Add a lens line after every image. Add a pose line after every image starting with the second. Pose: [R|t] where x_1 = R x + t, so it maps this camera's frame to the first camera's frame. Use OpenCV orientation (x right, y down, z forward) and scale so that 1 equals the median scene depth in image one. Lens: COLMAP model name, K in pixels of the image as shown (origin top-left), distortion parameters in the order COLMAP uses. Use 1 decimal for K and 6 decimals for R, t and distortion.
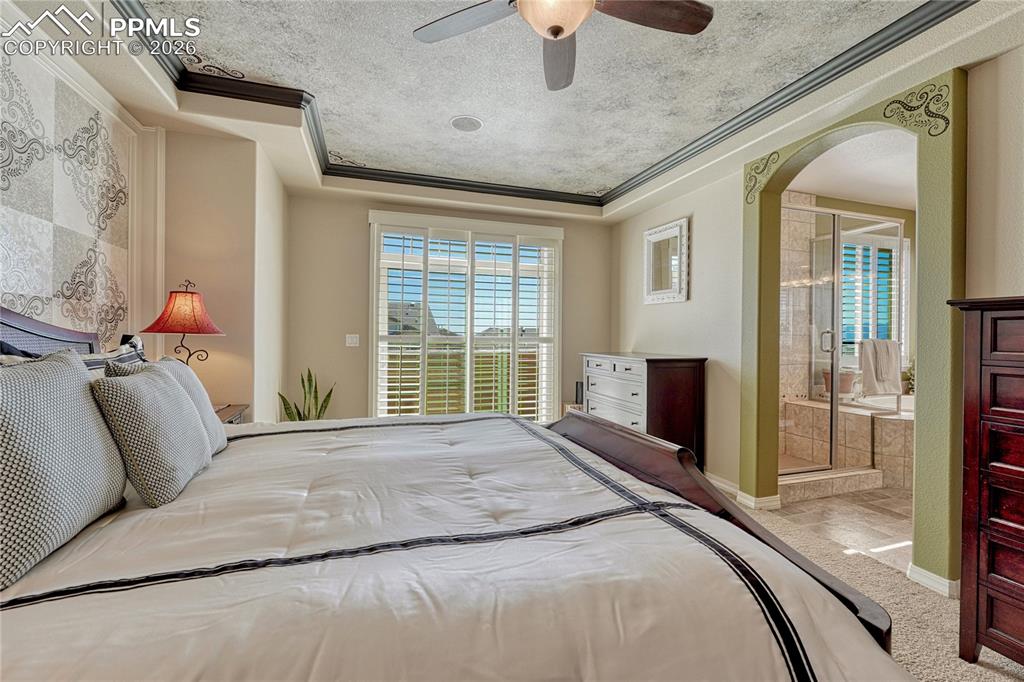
lens RADIAL K [[439.1, 0, 513.6], [0, 439.1, 337.0], [0, 0, 1]] dist [-0.003738, 0.000391]
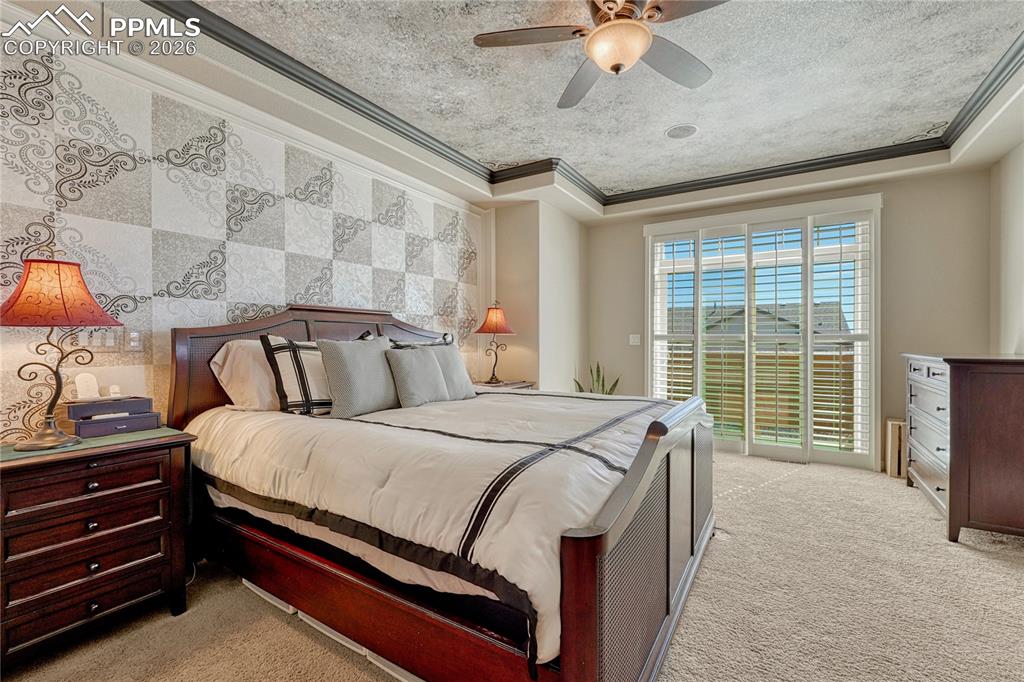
lens RADIAL K [[439.1, 0, 519.5], [0, 439.1, 342.3], [0, 0, 1]] dist [-0.003738, 0.000391]
pose [[0.645406, -0.008486, -0.763793, 0.377385], [0.003818, 0.999962, -0.007884, 0.025228], [0.763830, 0.002172, 0.645414, 0.016869]]
